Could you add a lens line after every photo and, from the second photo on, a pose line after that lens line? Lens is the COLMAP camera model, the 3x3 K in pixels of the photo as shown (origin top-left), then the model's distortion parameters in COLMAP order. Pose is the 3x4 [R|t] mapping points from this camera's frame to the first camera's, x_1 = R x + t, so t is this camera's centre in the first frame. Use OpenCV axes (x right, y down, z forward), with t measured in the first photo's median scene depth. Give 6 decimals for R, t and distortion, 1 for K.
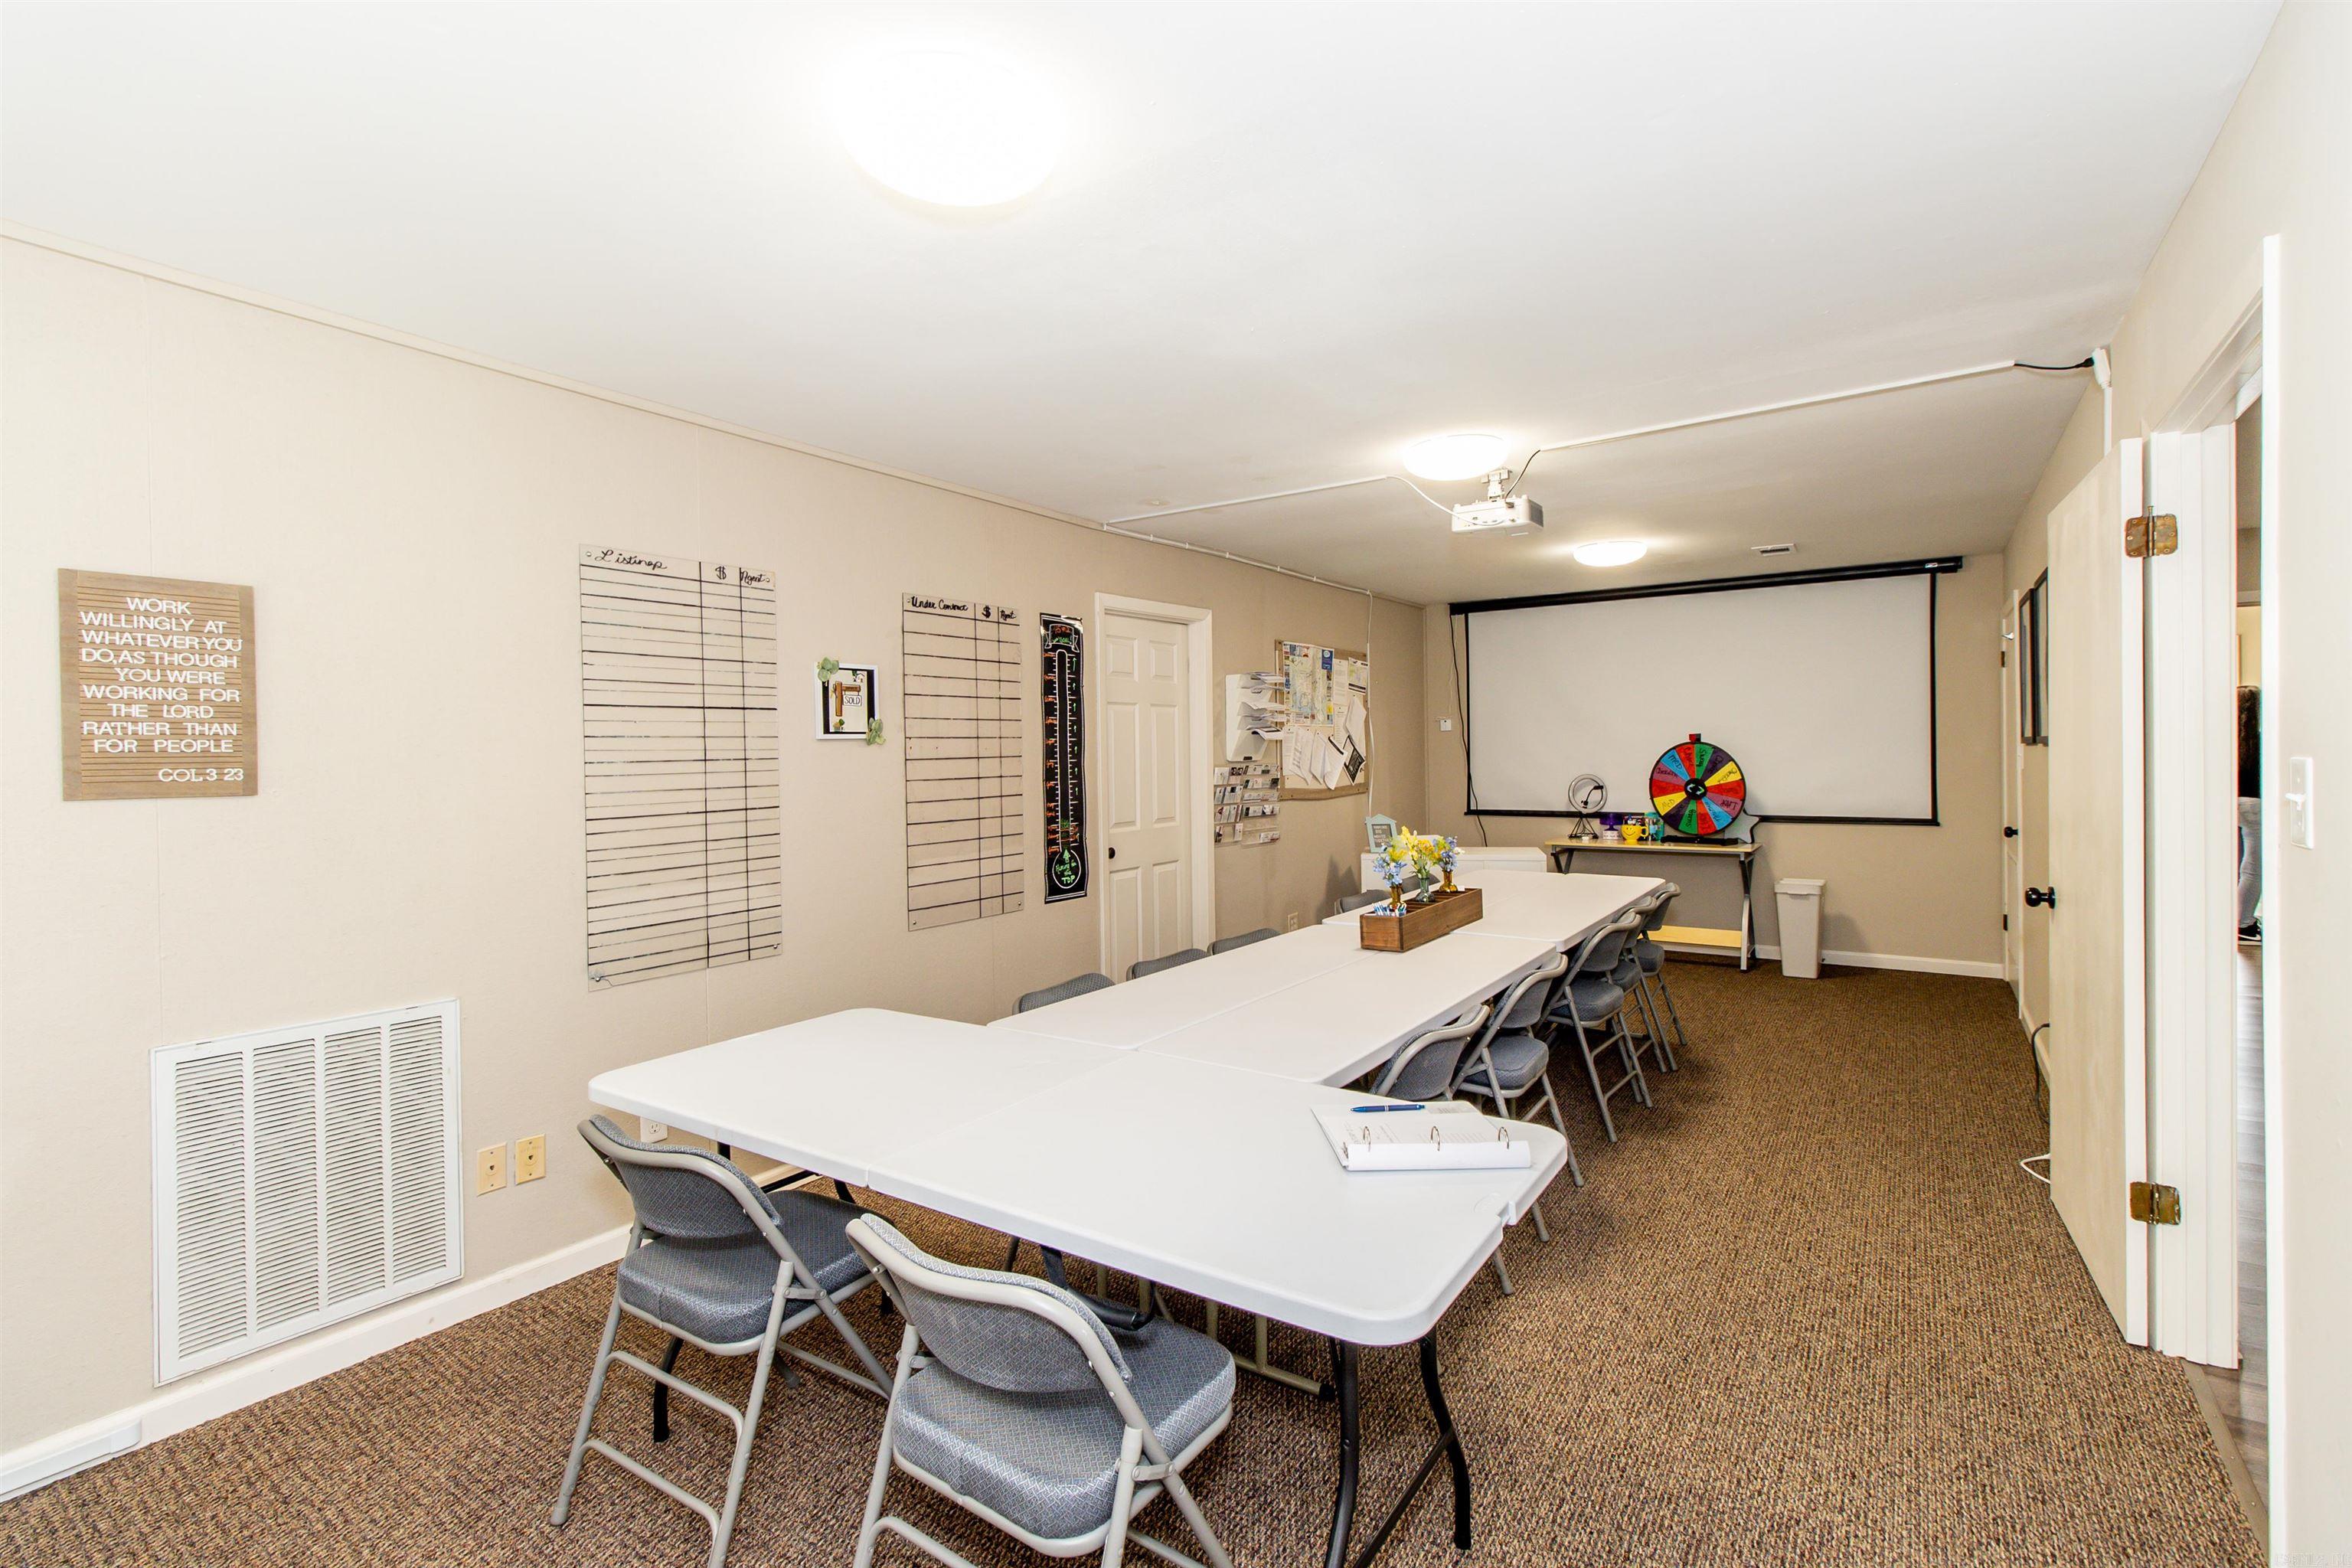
lens RADIAL K [[1078.5, 0, 1184.9], [0, 1078.5, 764.2], [0, 0, 1]] dist [0.002981, 0.000785]
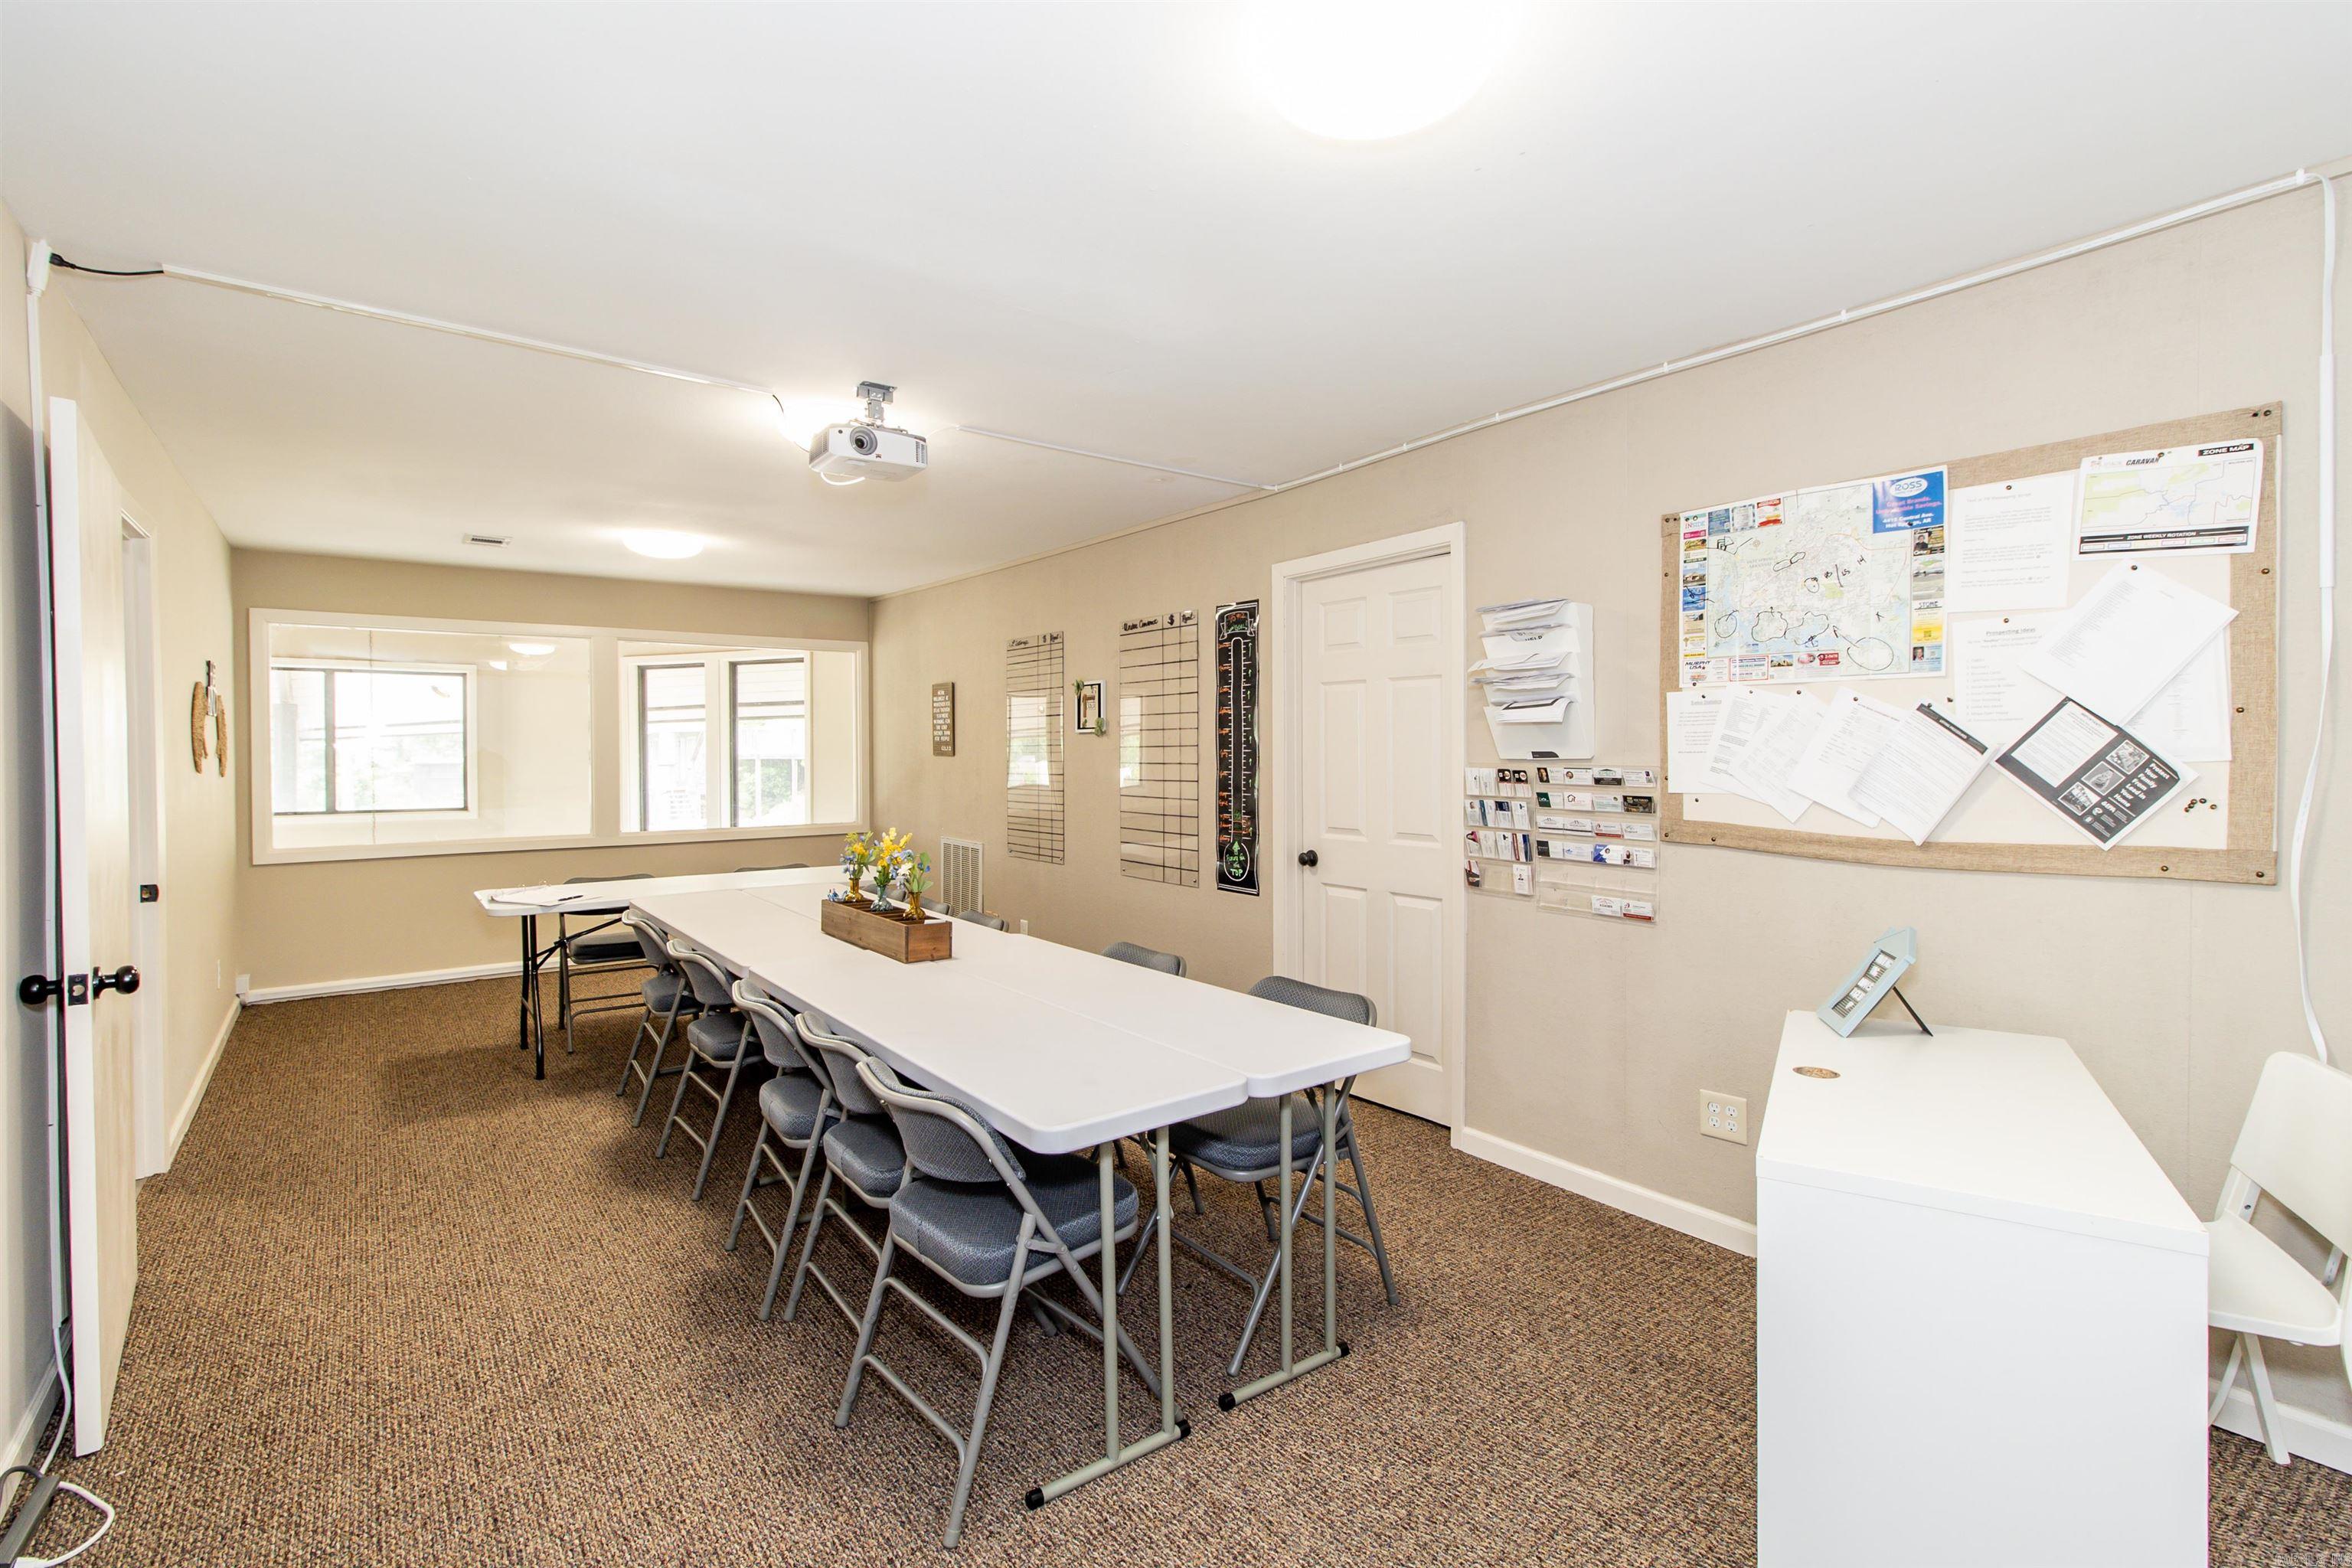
lens RADIAL K [[1078.5, 0, 1184.9], [0, 1078.5, 764.2], [0, 0, 1]] dist [0.002981, 0.000785]
pose [[-0.316501, 0.034505, -0.947964, 0.833218], [0.000170, 0.999340, 0.036318, -0.026662], [0.948592, 0.011333, -0.316298, 1.265898]]
